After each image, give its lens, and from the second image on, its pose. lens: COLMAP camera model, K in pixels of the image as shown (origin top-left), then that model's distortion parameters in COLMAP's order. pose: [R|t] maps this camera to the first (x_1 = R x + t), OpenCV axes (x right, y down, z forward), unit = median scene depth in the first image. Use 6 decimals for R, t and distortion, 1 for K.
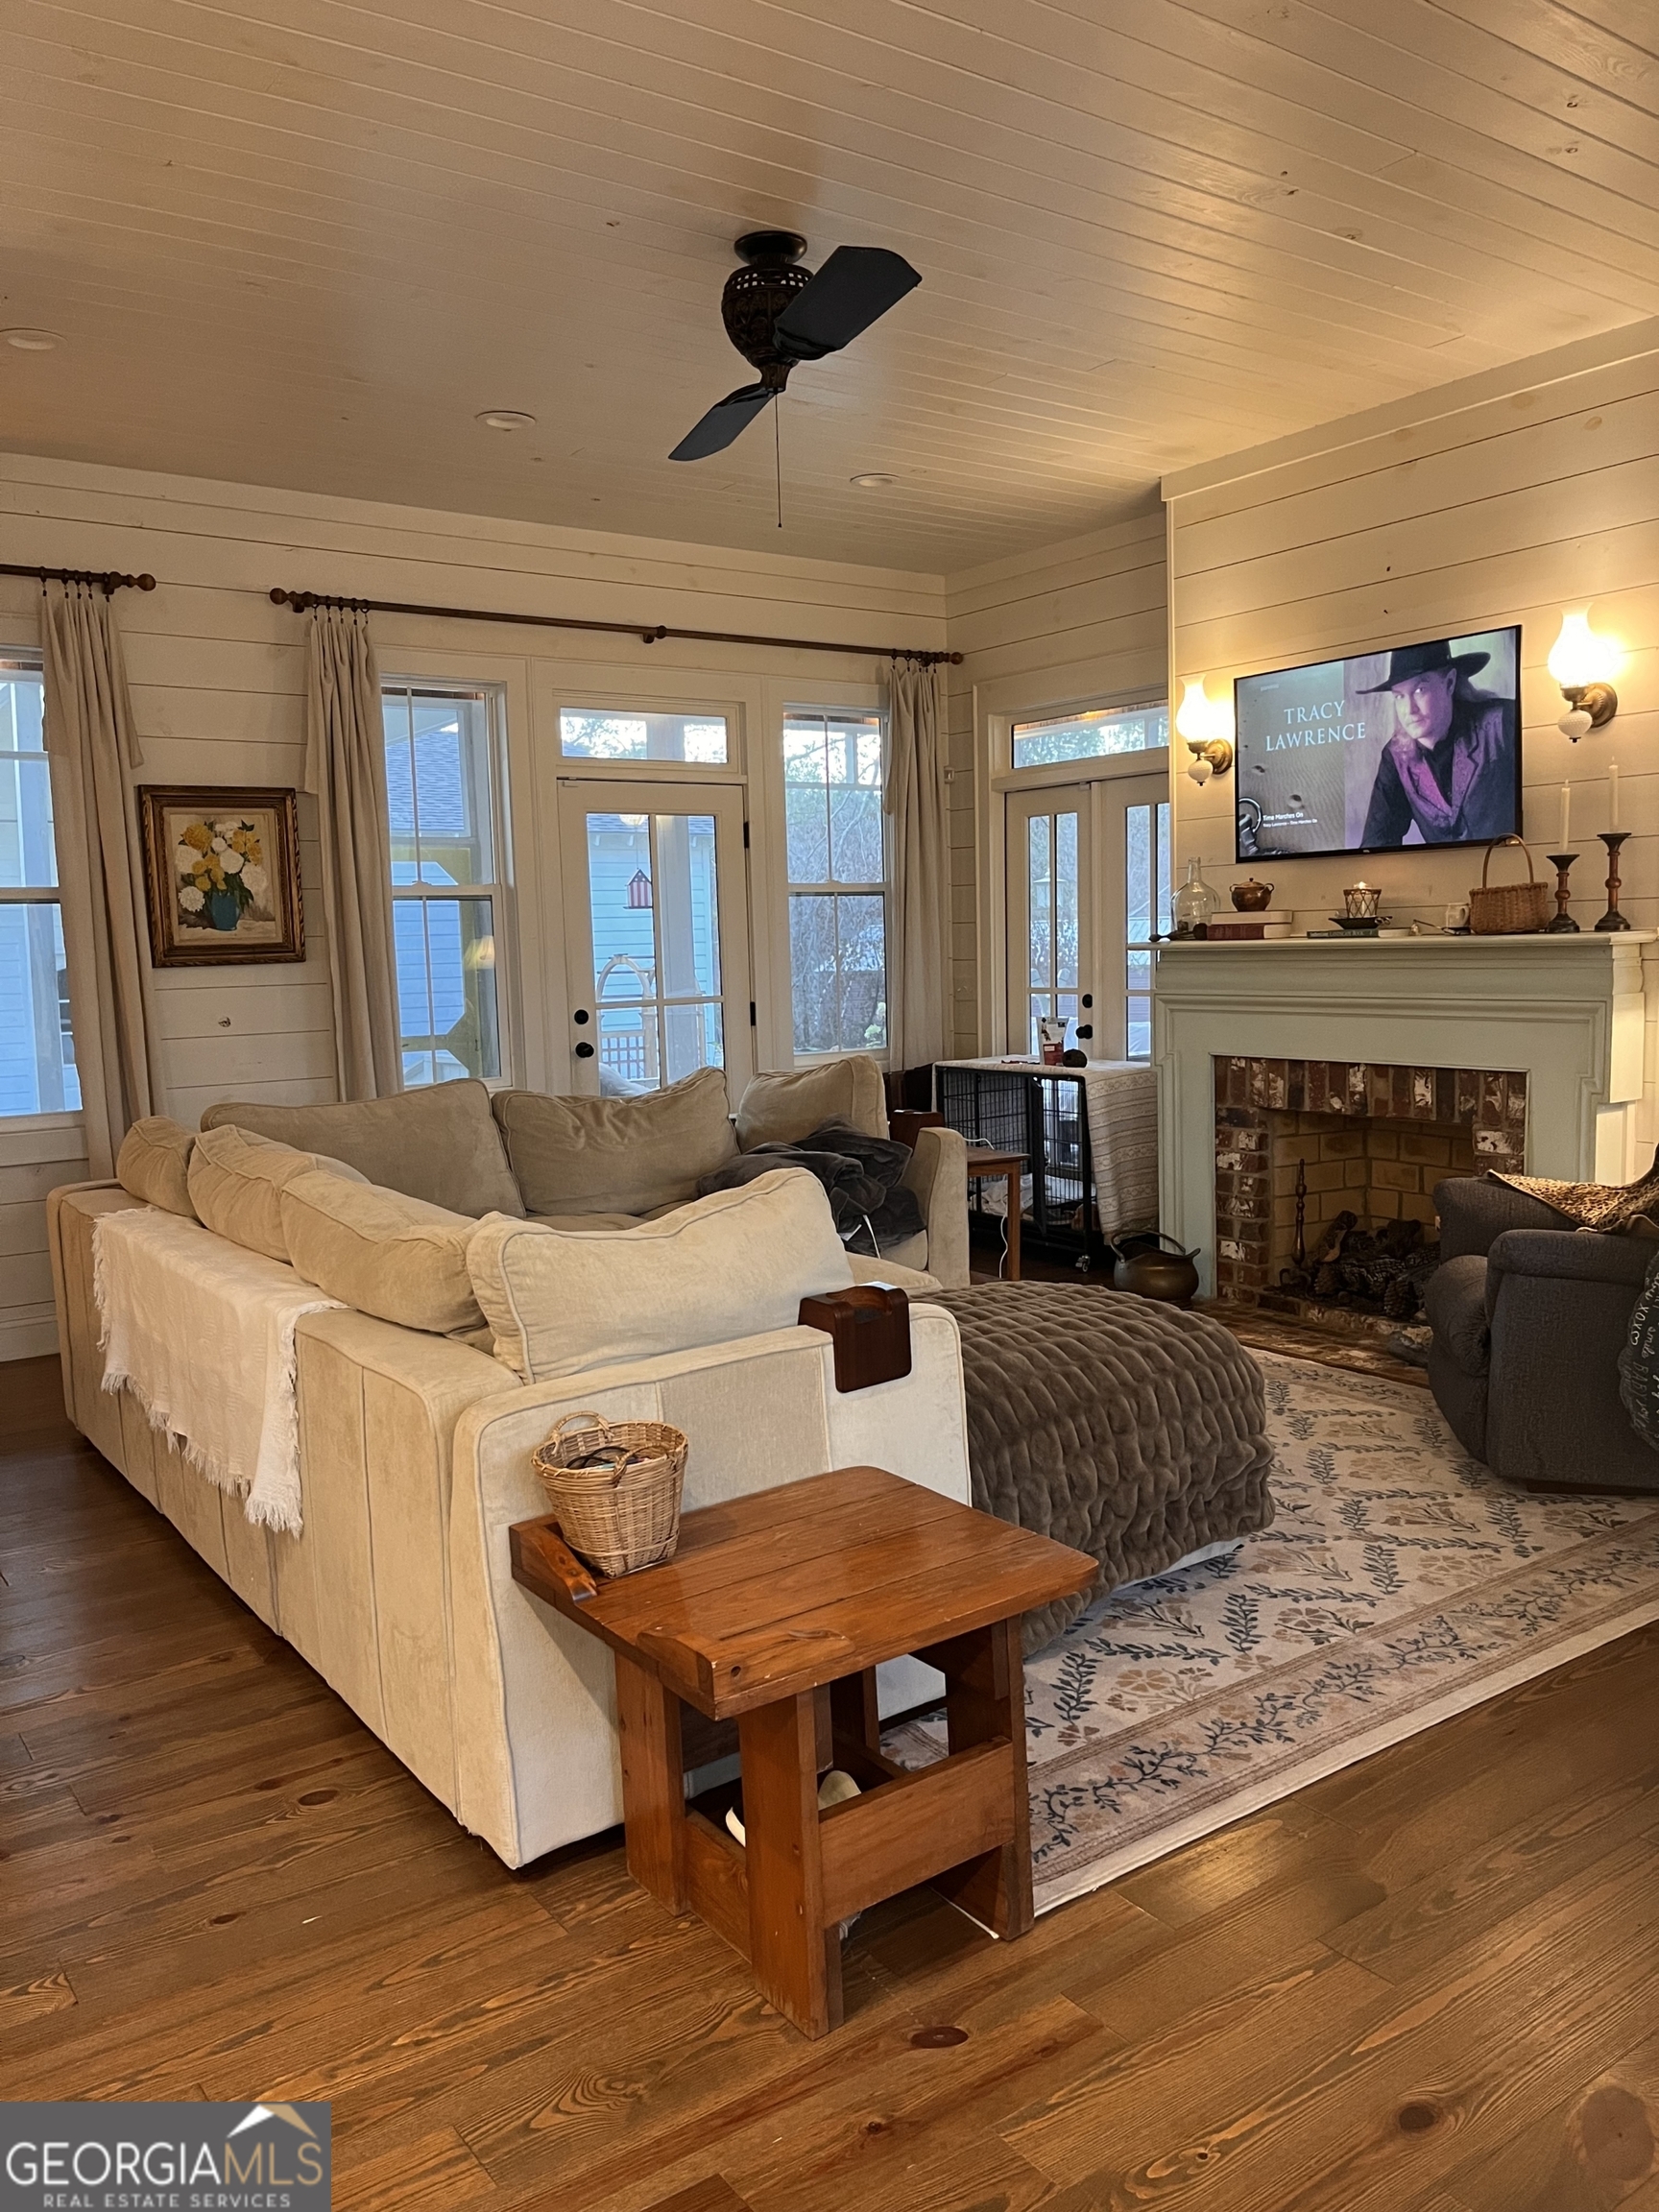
lens RADIAL K [[1677.9, 0, 834.1], [0, 1677.9, 1118.8], [0, 0, 1]] dist [0.014891, 0.001905]
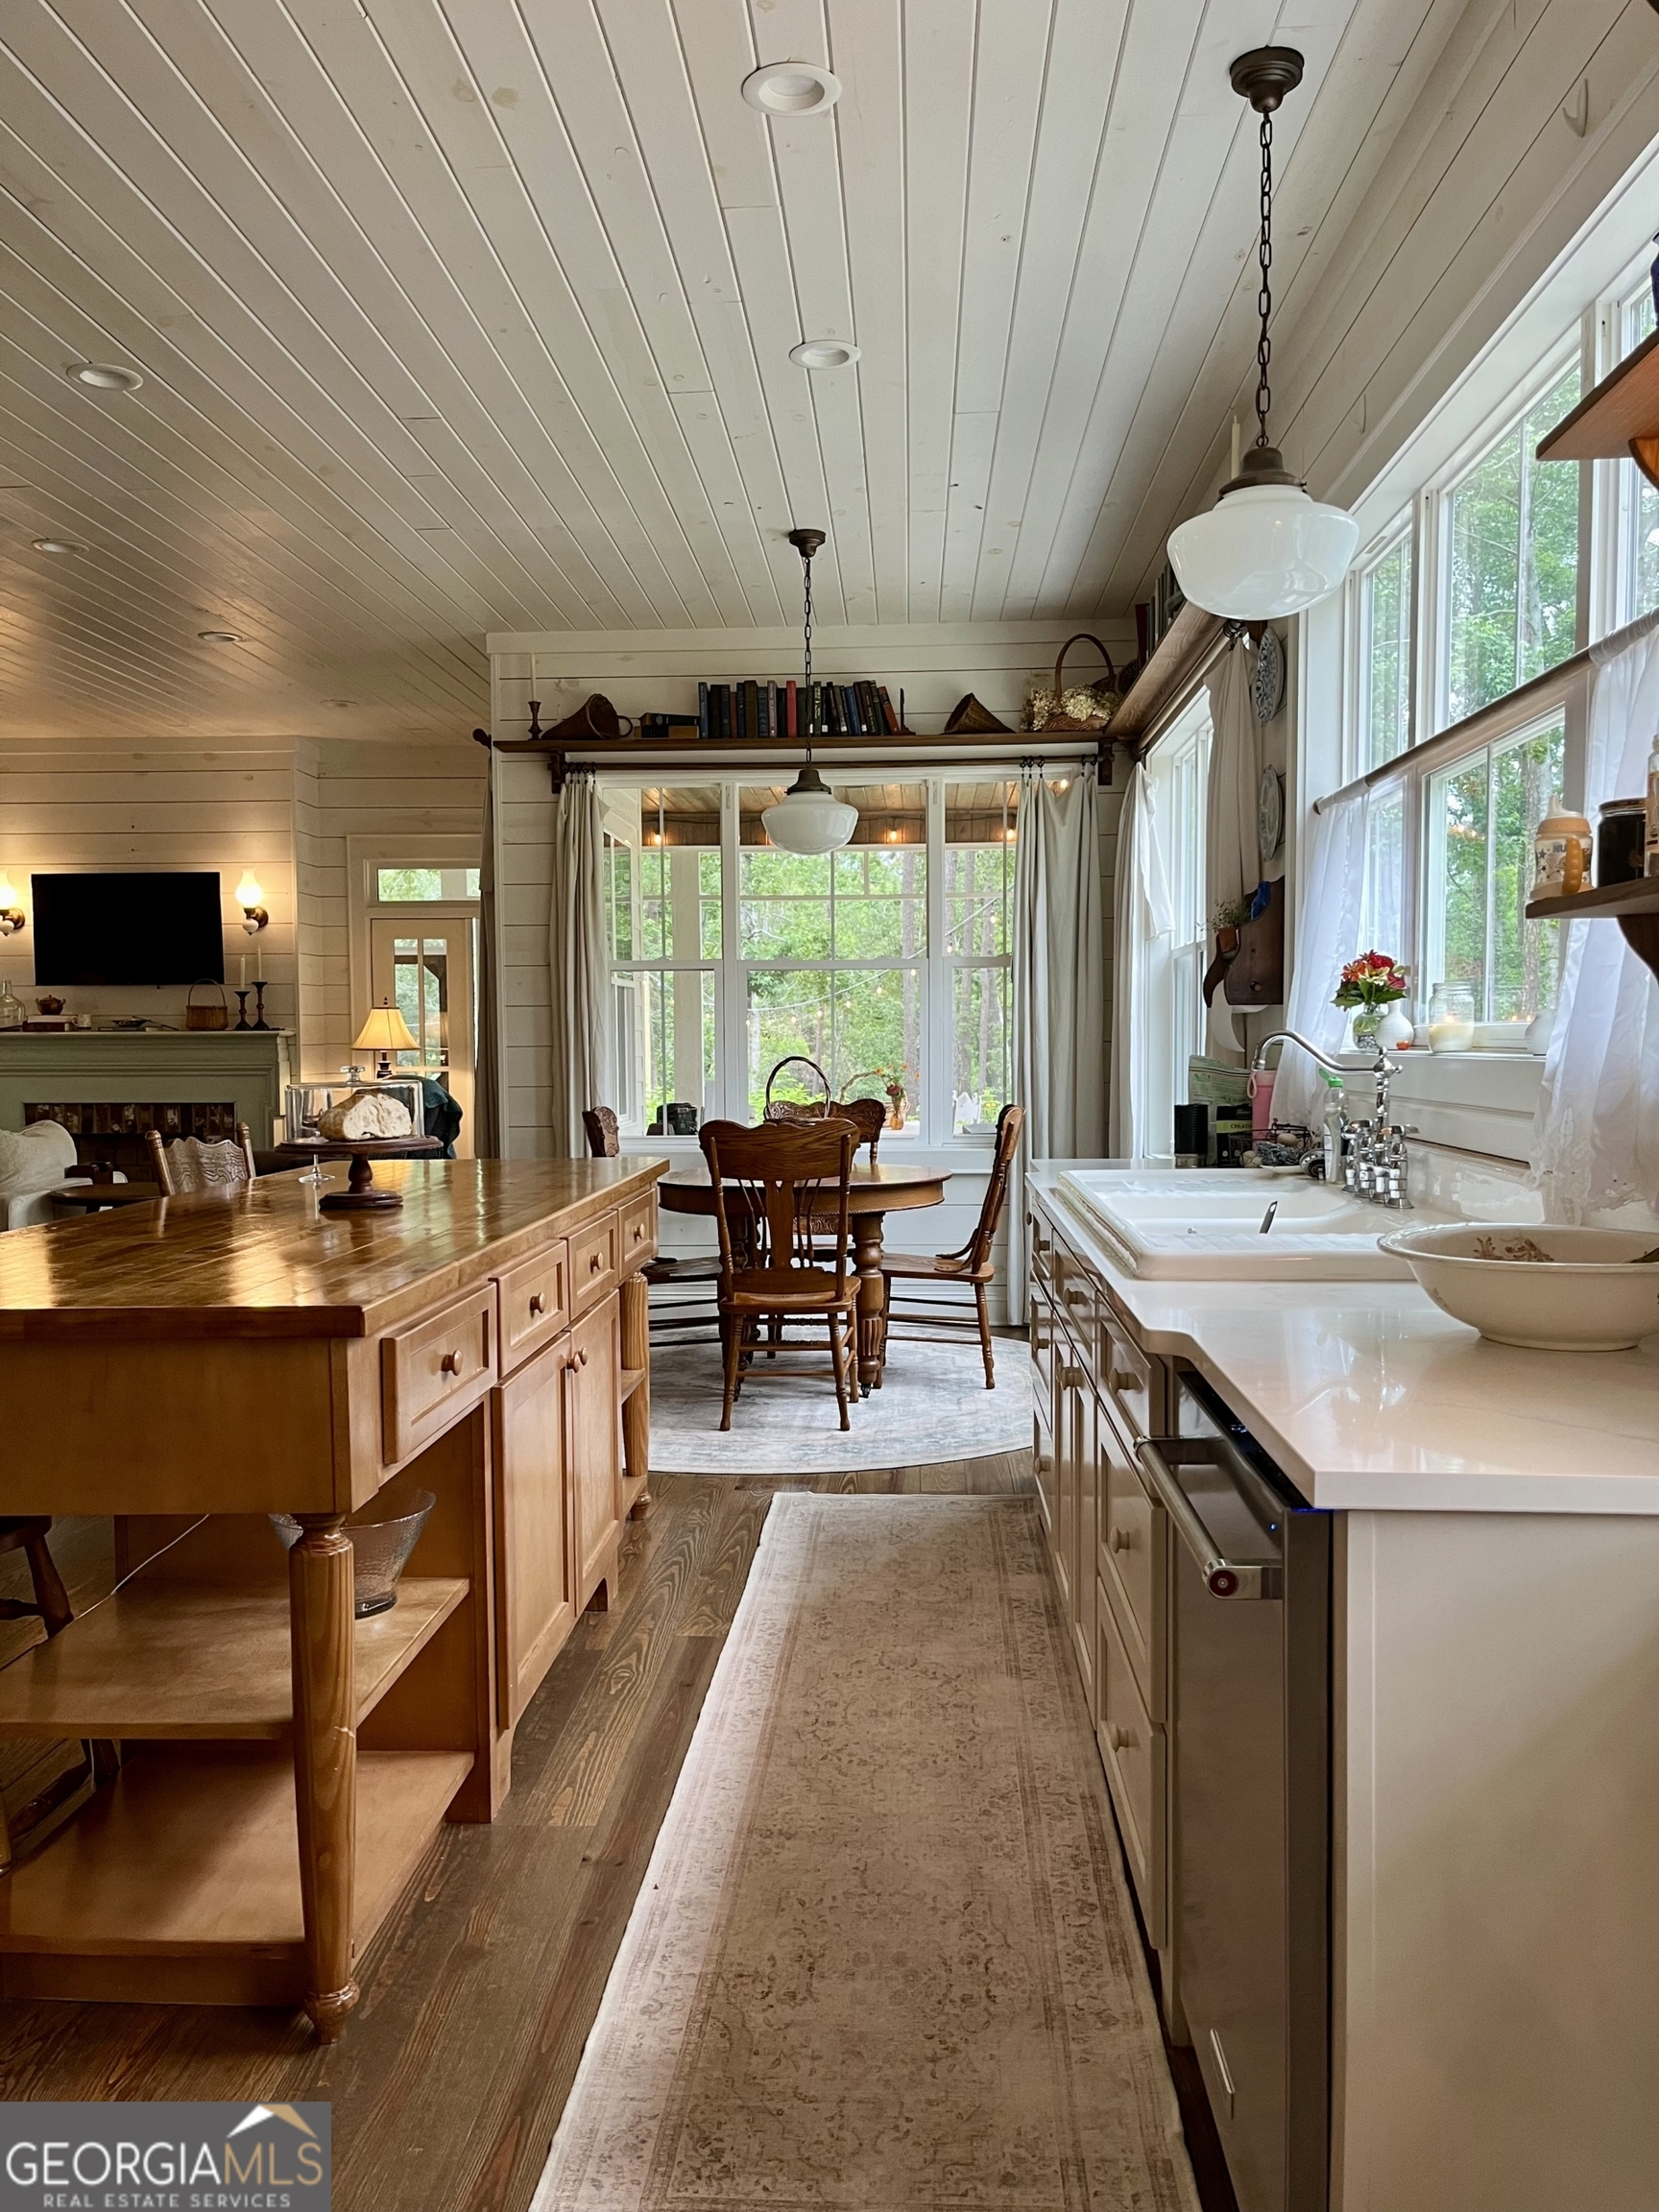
lens RADIAL K [[1677.9, 0, 832.5], [0, 1677.9, 1112.5], [0, 0, 1]] dist [0.014891, 0.001905]
pose [[0.614130, -0.008205, 0.789163, -0.648281], [0.074890, 0.996040, -0.047924, 0.120048], [-0.785644, 0.088532, 0.612312, -0.672506]]
